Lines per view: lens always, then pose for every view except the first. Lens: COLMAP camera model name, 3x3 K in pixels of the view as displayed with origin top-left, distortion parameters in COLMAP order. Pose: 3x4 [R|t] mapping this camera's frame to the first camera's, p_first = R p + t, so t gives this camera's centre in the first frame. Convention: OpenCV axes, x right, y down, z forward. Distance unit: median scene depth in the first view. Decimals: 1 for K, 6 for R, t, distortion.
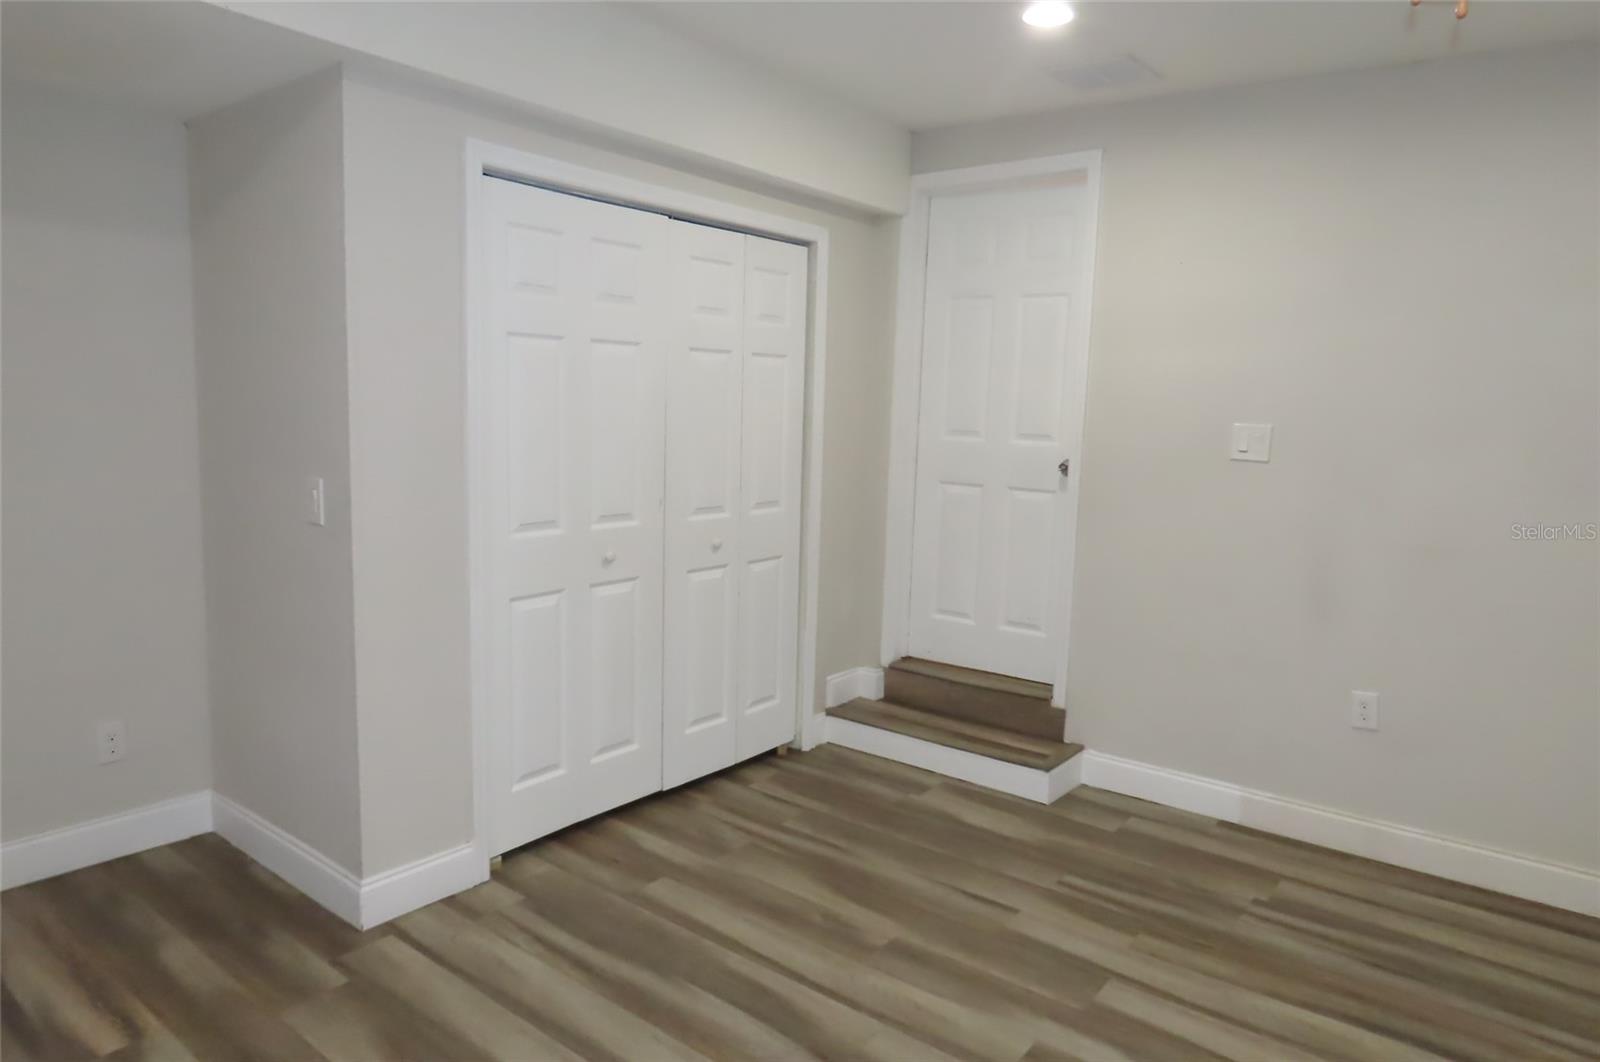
lens RADIAL K [[1007.2, 0, 798.8], [0, 1007.2, 531.5], [0, 0, 1]] dist [-0.010276, 0.000986]
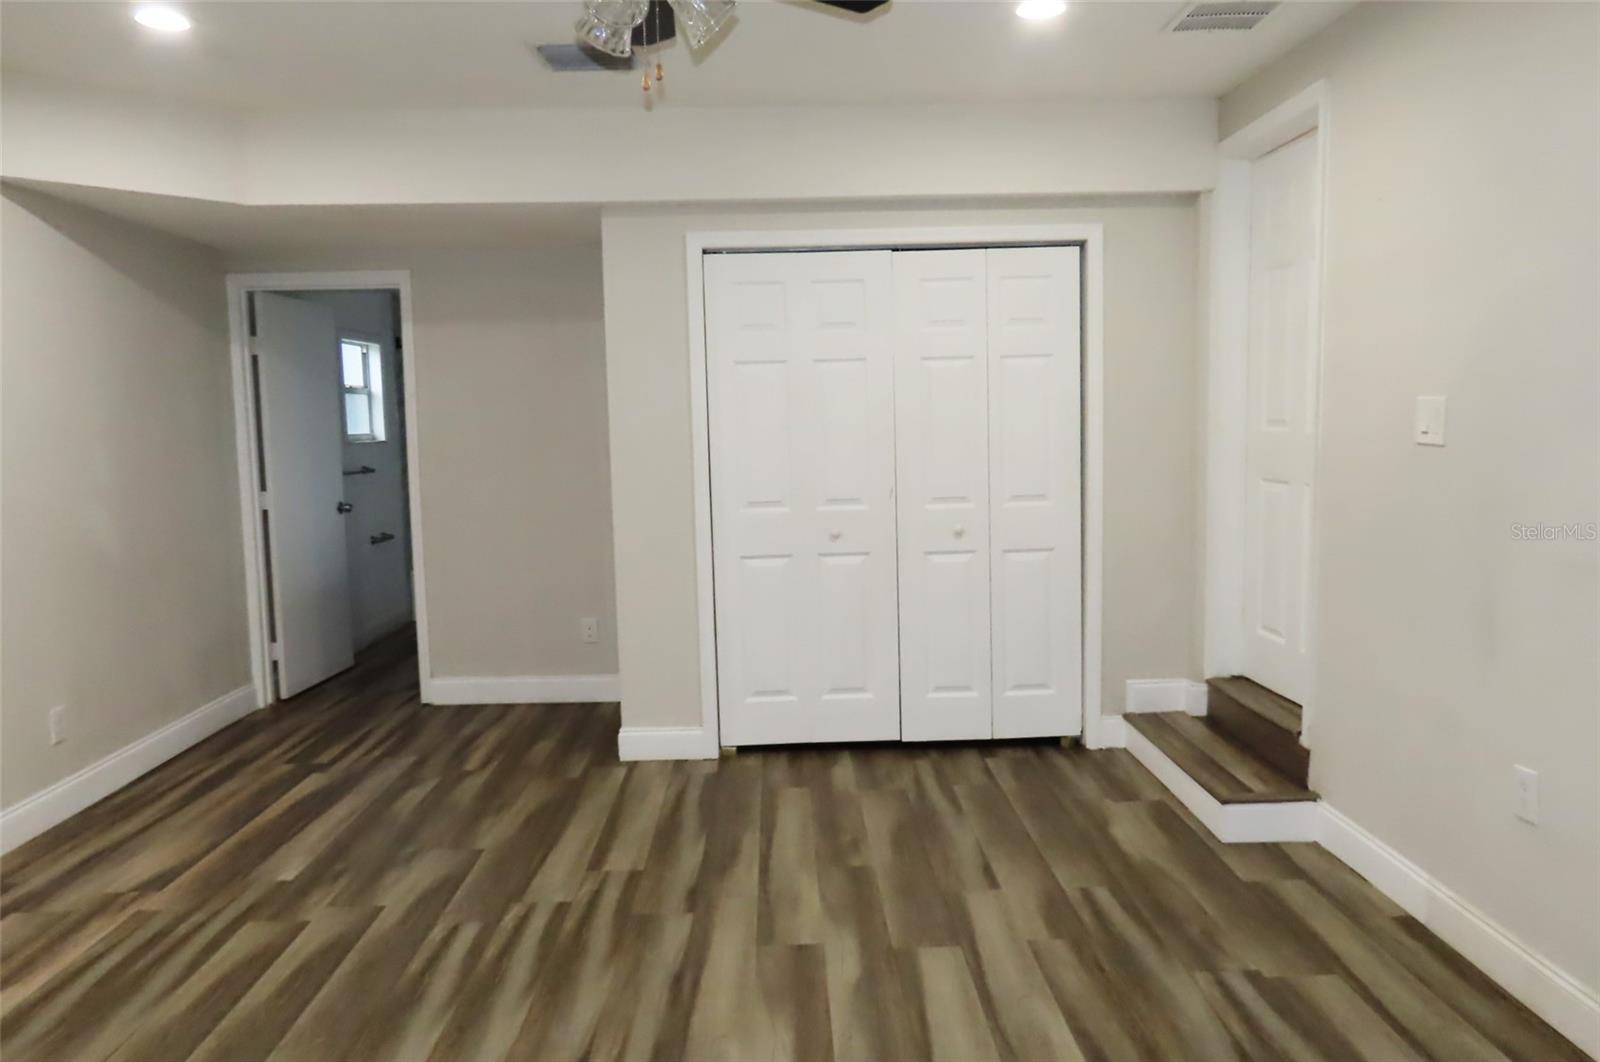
lens RADIAL K [[1080.9, 0, 800.0], [0, 1080.9, 531.0], [0, 0, 1]] dist [-0.002534, 0.001097]
pose [[0.637390, 0.039341, -0.769536, 0.773387], [-0.056949, 0.998370, 0.003869, 0.019092], [0.768434, 0.041358, 0.638592, 0.110628]]
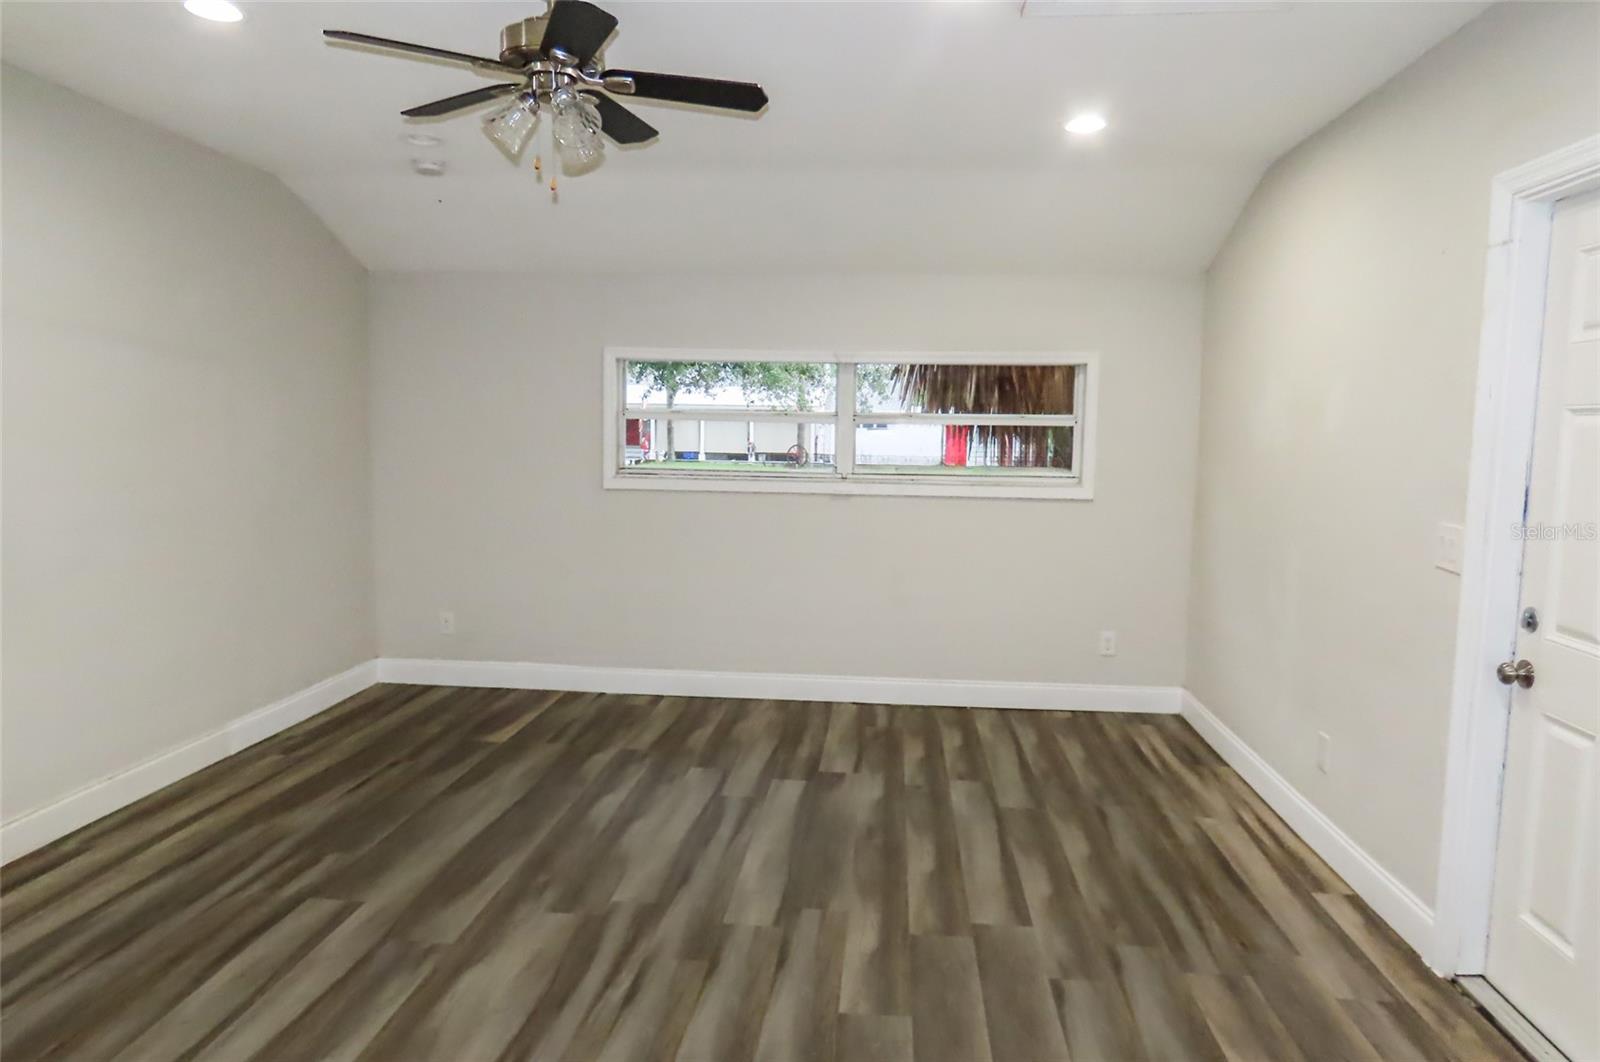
lens RADIAL K [[1008.8, 0, 799.6], [0, 1008.8, 527.7], [0, 0, 1]] dist [-0.014096, 0.006665]
pose [[-0.544548, -0.124735, 0.829402, -0.453549], [0.073814, 0.977915, 0.195533, -0.102356], [-0.835475, 0.167699, -0.523315, 0.674332]]
